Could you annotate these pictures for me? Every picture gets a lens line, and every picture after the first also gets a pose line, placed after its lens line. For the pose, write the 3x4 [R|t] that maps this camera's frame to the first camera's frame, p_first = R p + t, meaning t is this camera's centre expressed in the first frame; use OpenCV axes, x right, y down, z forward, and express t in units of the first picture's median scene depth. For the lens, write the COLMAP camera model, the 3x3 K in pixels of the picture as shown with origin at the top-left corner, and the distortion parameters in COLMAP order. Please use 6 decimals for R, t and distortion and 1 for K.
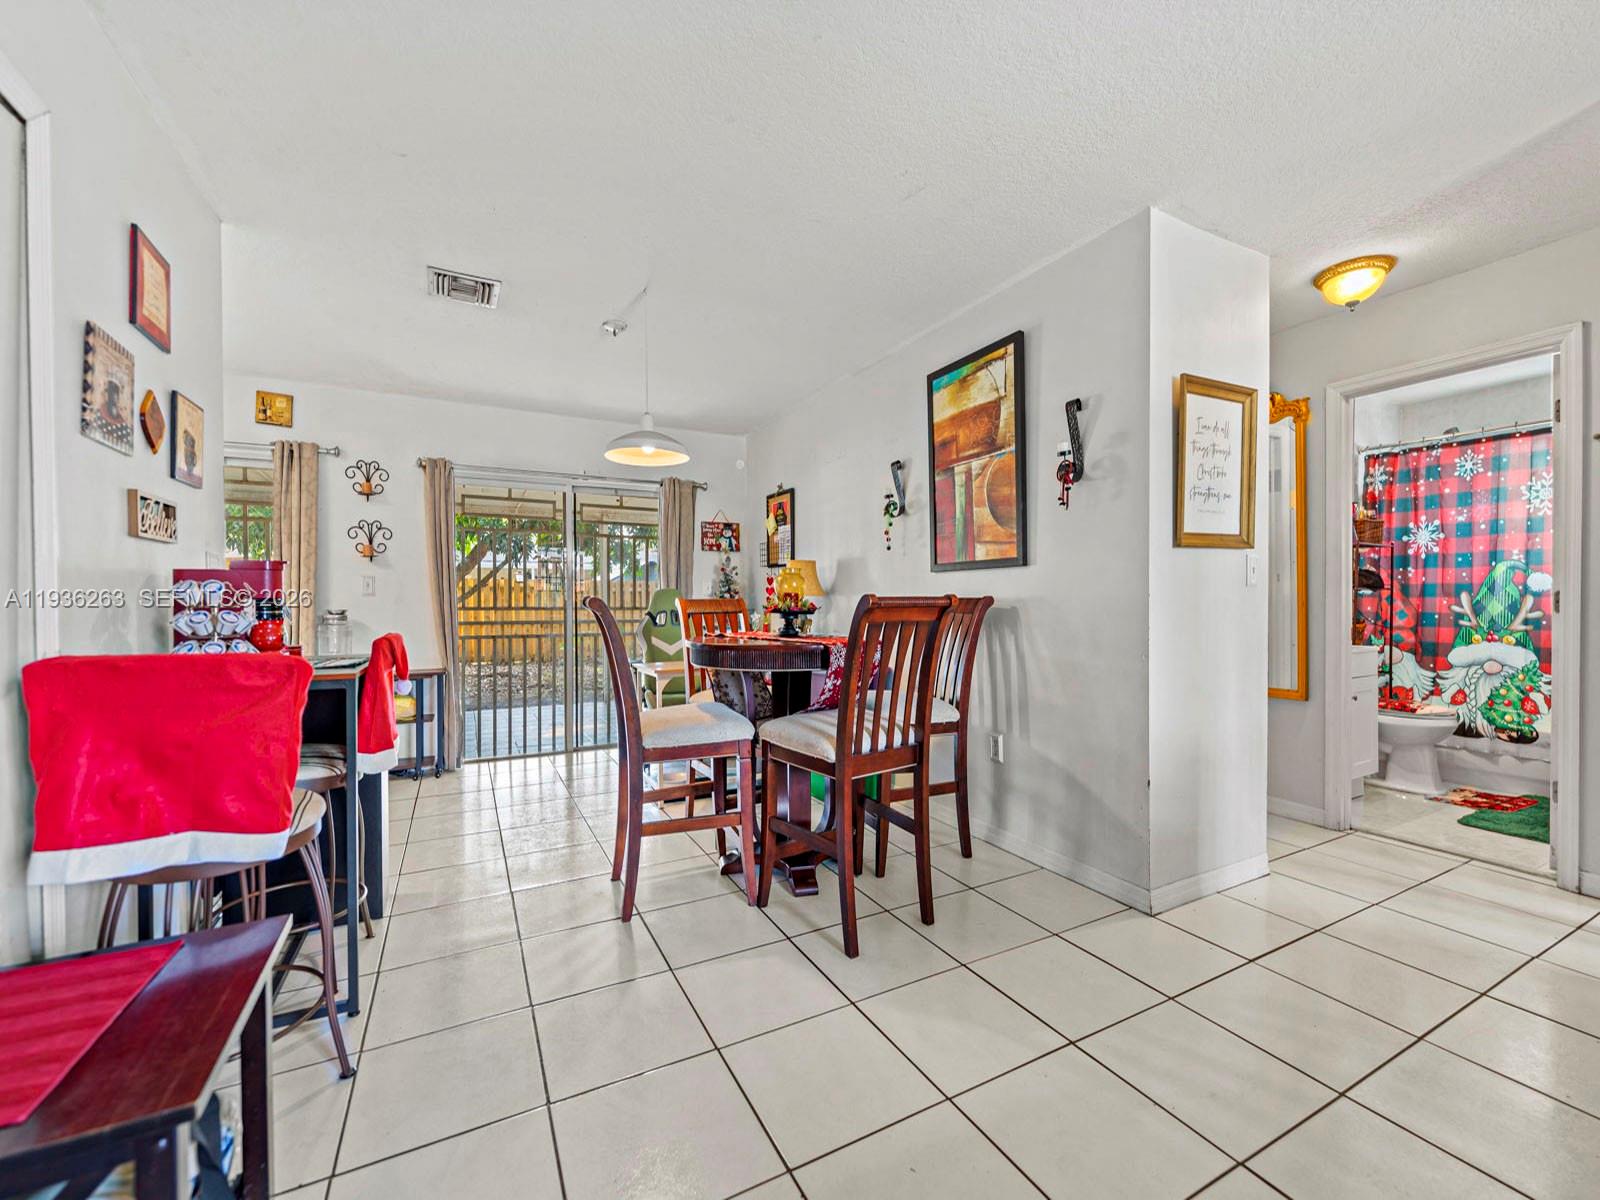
lens RADIAL K [[643.6, 0, 792.7], [0, 643.6, 611.4], [0, 0, 1]] dist [0.000290, -0.000403]
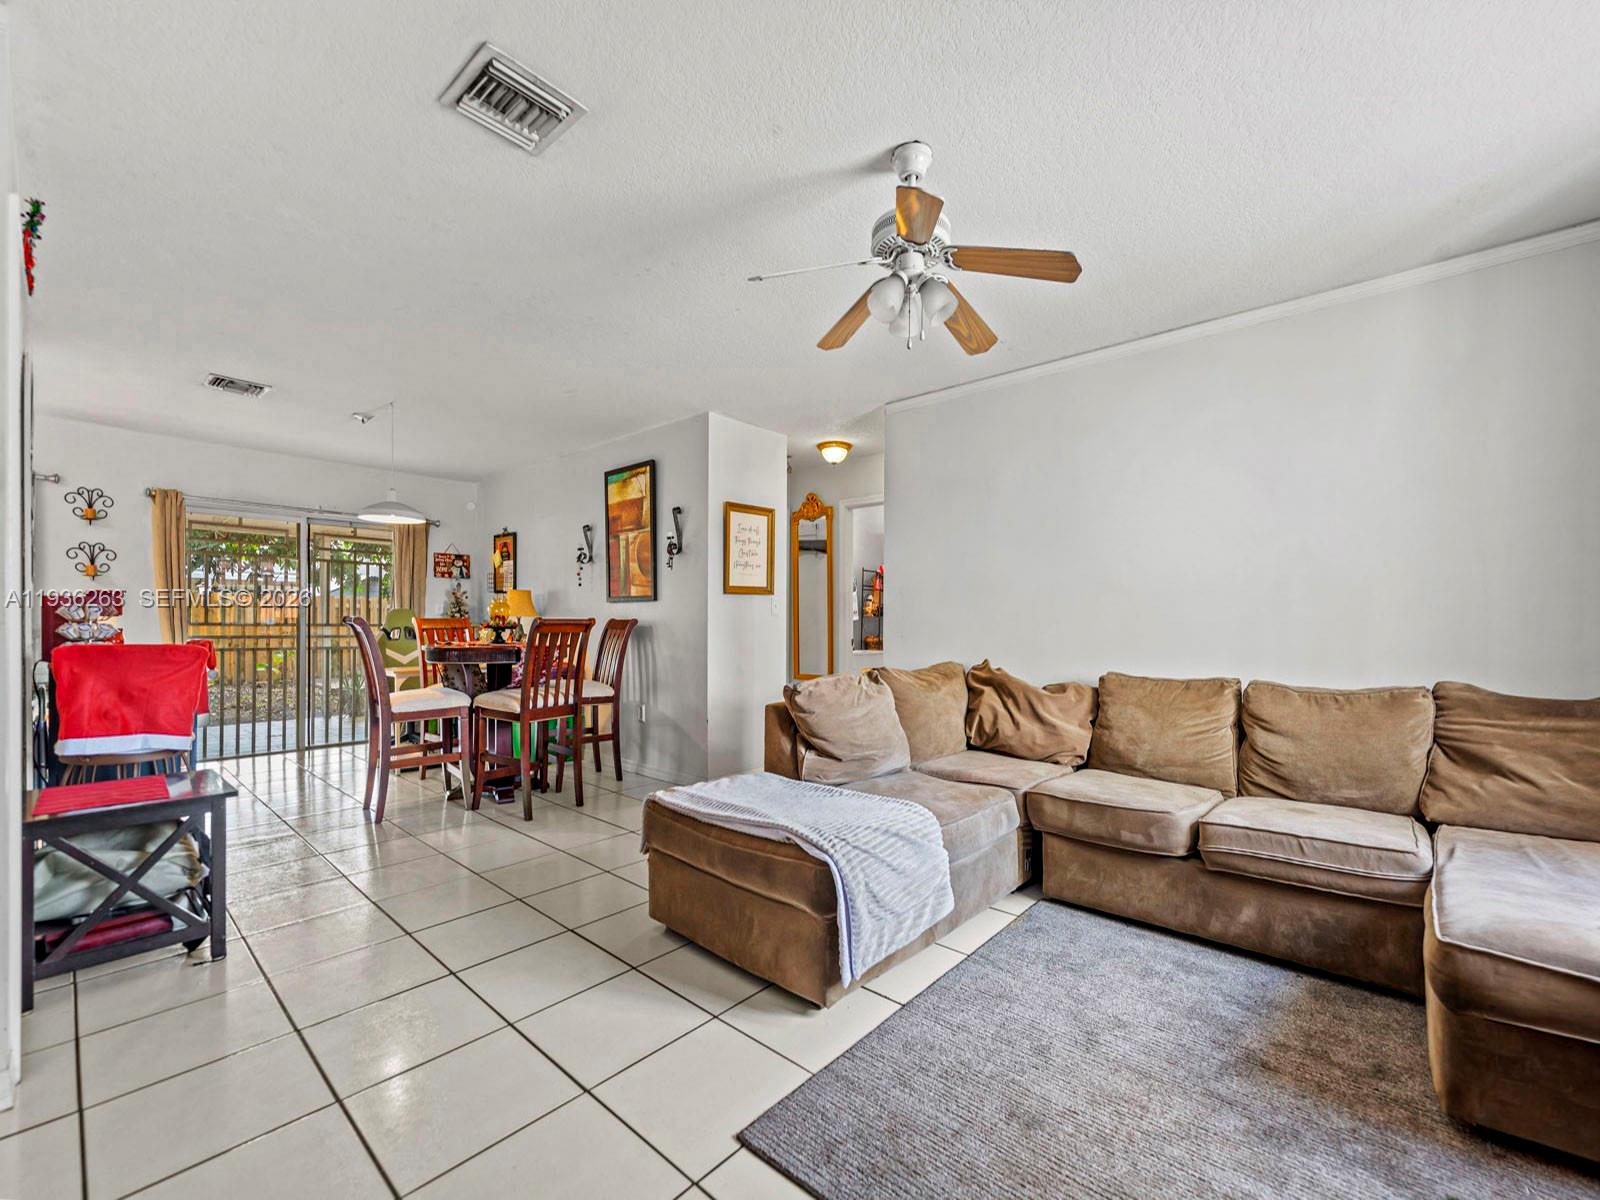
lens RADIAL K [[655.9, 0, 802.3], [0, 655.9, 627.5], [0, 0, 1]] dist [0.000093, -0.003538]
pose [[0.931372, 0.006881, 0.364004, 0.092529], [-0.004608, 0.999964, -0.007112, 0.007787], [-0.364039, 0.004946, 0.931370, -0.672108]]
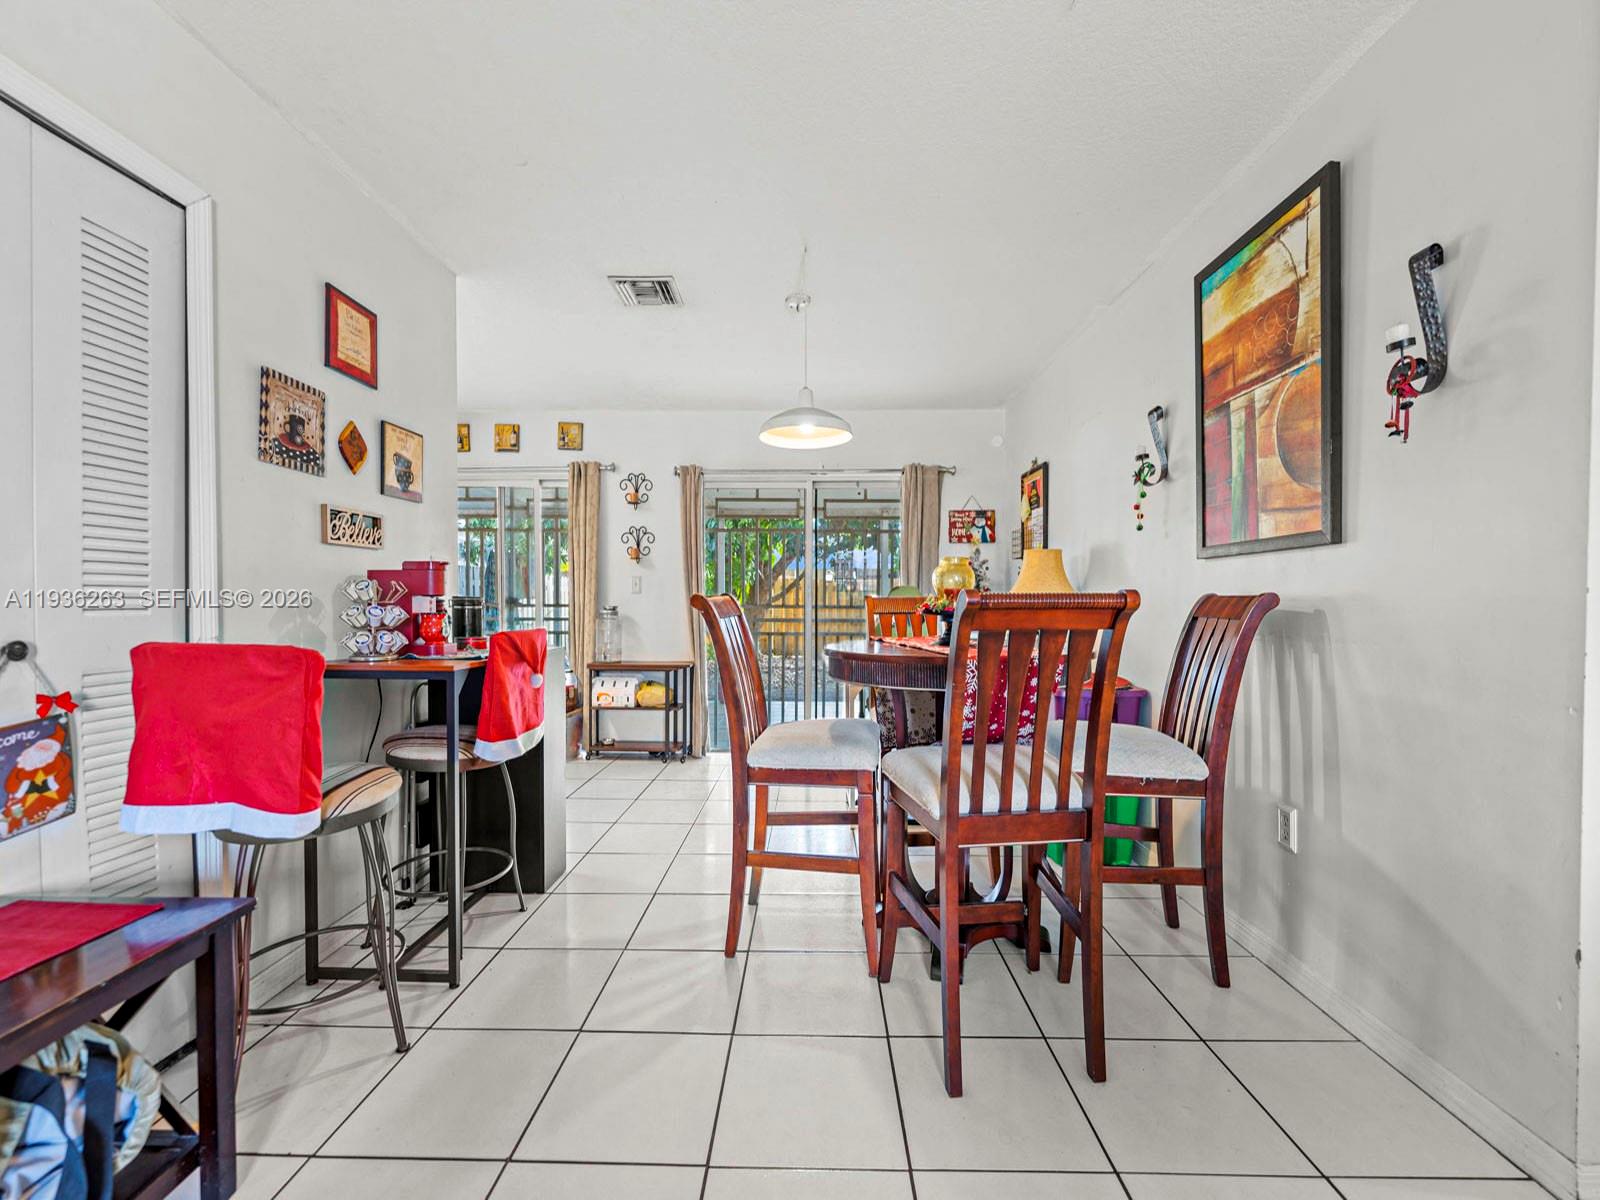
lens RADIAL K [[651.6, 0, 805.5], [0, 651.6, 615.5], [0, 0, 1]] dist [0.000038, -0.000626]
pose [[0.881242, 0.014892, -0.472431, 0.196251], [-0.011377, 0.999882, 0.010296, -0.002355], [0.472529, -0.003698, 0.881307, 0.196703]]
